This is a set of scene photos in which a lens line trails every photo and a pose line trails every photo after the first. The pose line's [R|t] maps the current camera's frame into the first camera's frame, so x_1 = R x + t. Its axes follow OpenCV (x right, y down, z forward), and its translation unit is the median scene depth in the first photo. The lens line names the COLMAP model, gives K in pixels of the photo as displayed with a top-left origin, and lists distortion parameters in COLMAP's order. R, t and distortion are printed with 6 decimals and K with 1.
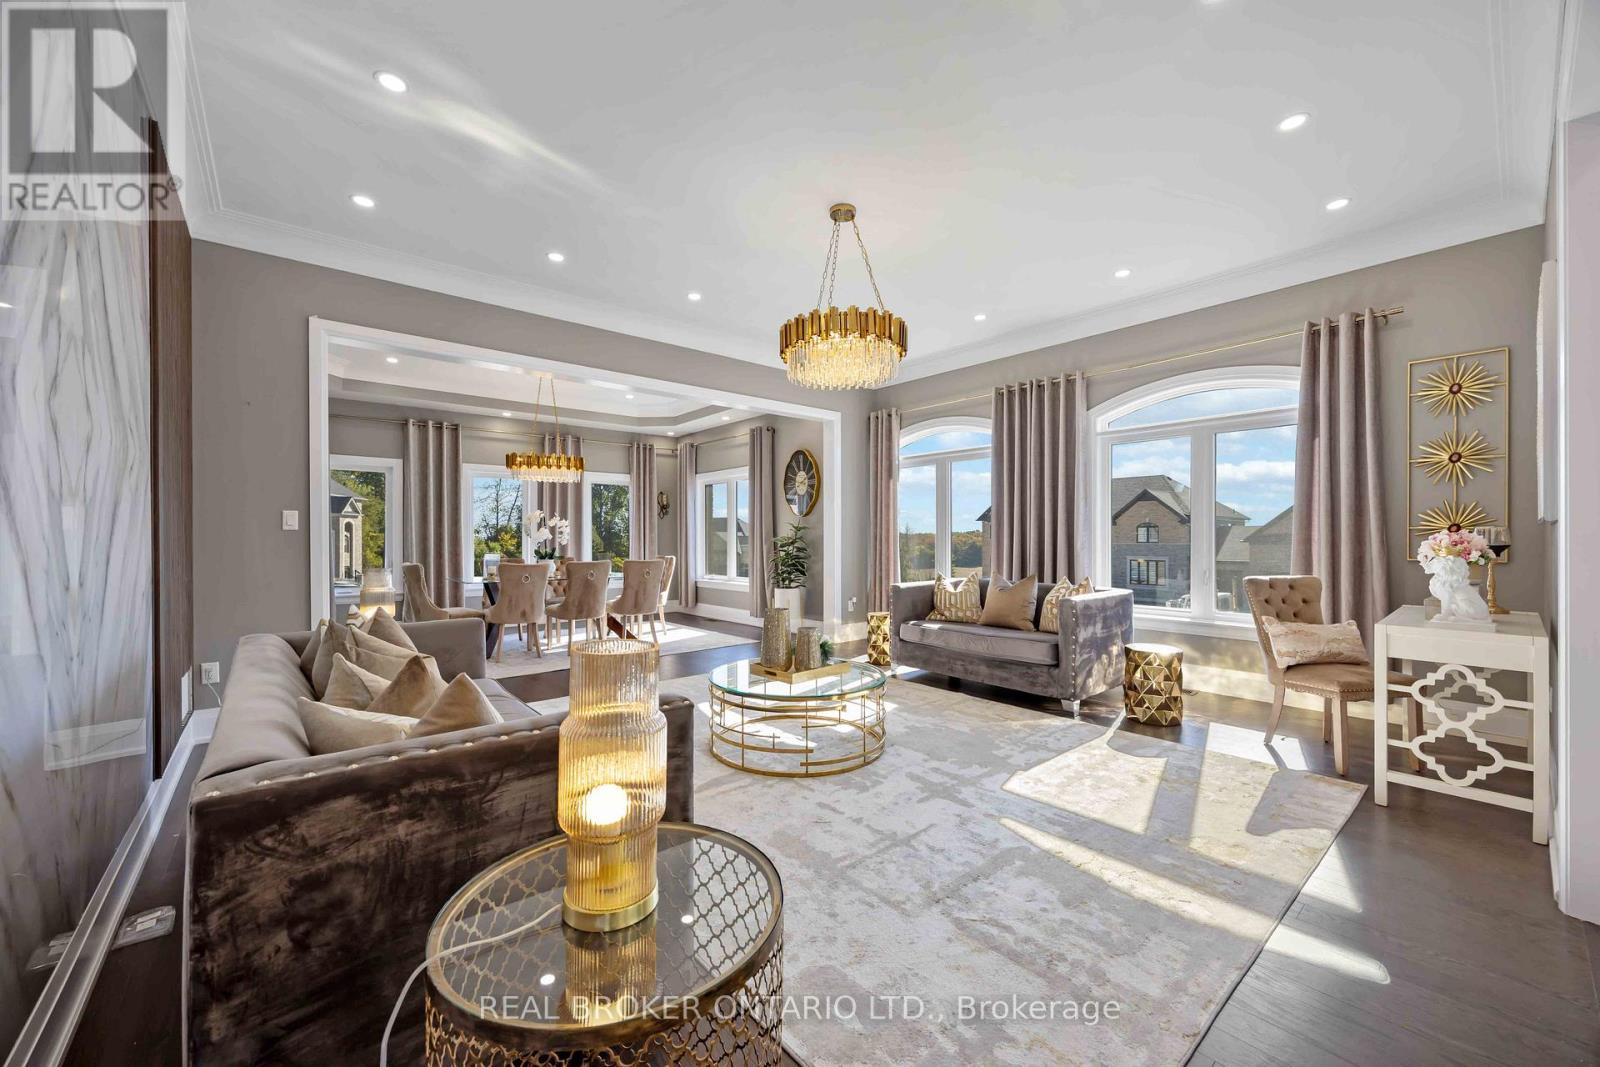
lens RADIAL K [[613.9, 0, 799.3], [0, 613.9, 539.4], [0, 0, 1]] dist [0.001143, 0.000123]
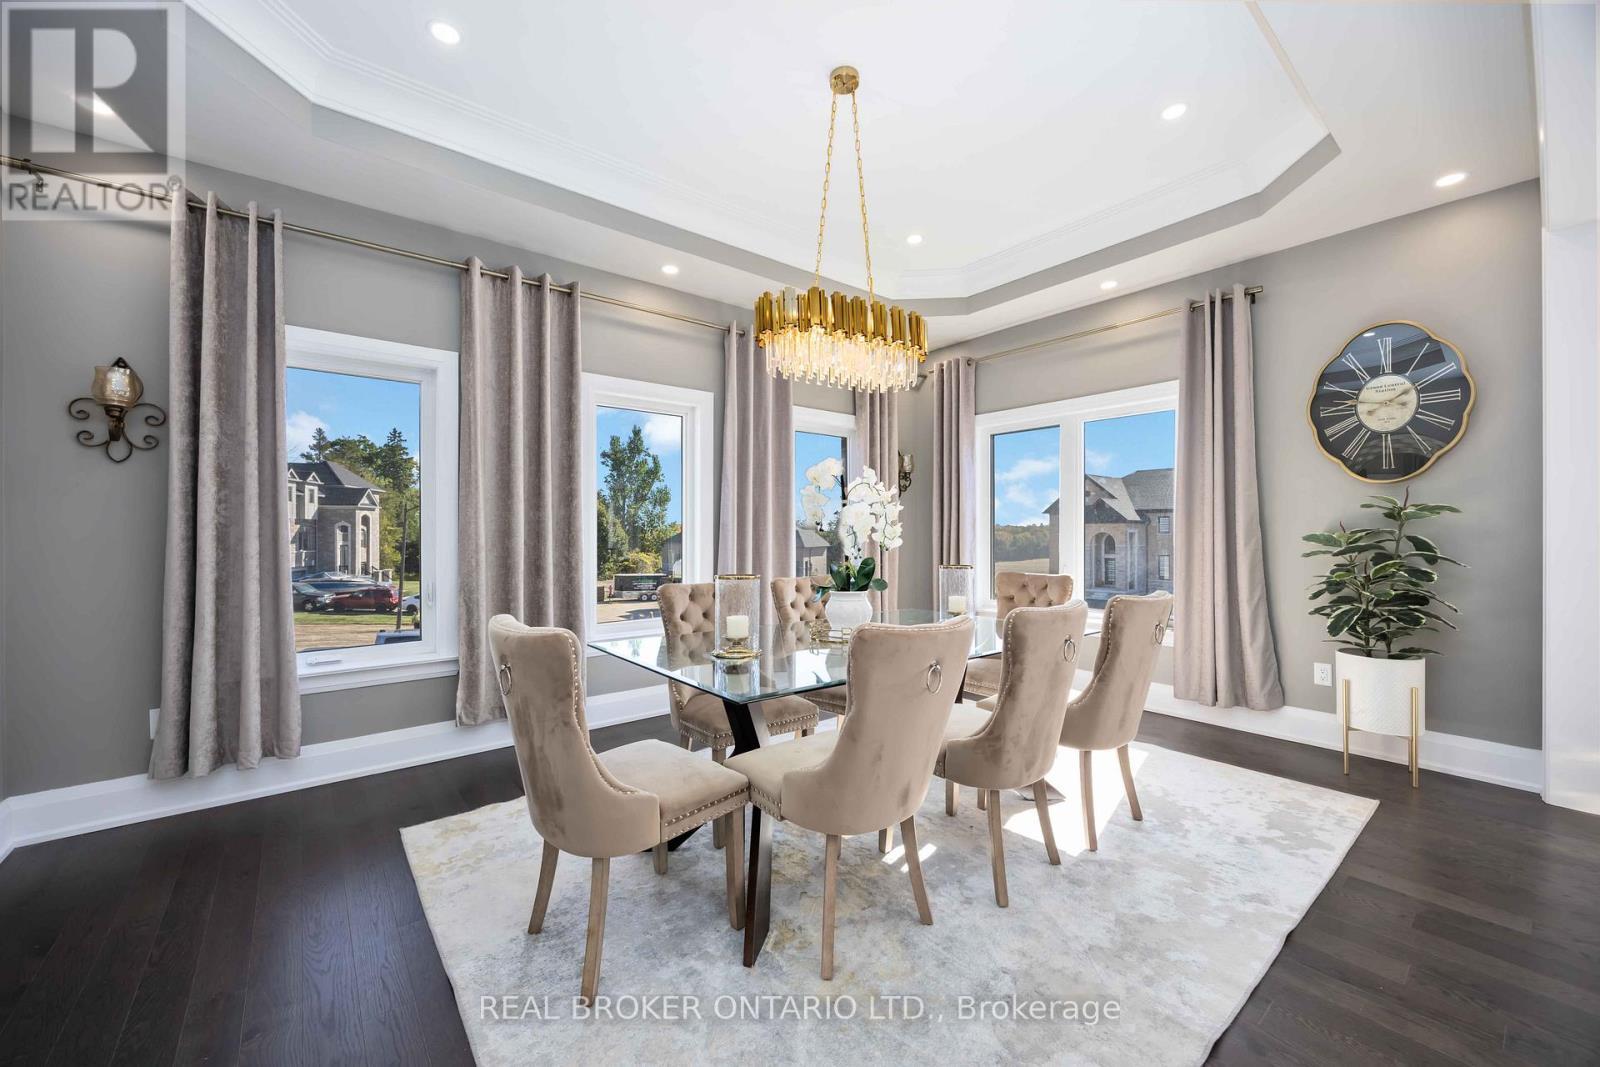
lens RADIAL K [[611.2, 0, 804.5], [0, 611.2, 533.4], [0, 0, 1]] dist [-0.012707, -0.000005]
pose [[0.999960, 0.001056, -0.008872, -0.059133], [-0.001065, 0.999999, -0.001088, 0.000142], [0.008871, 0.001098, 0.999960, 0.085044]]
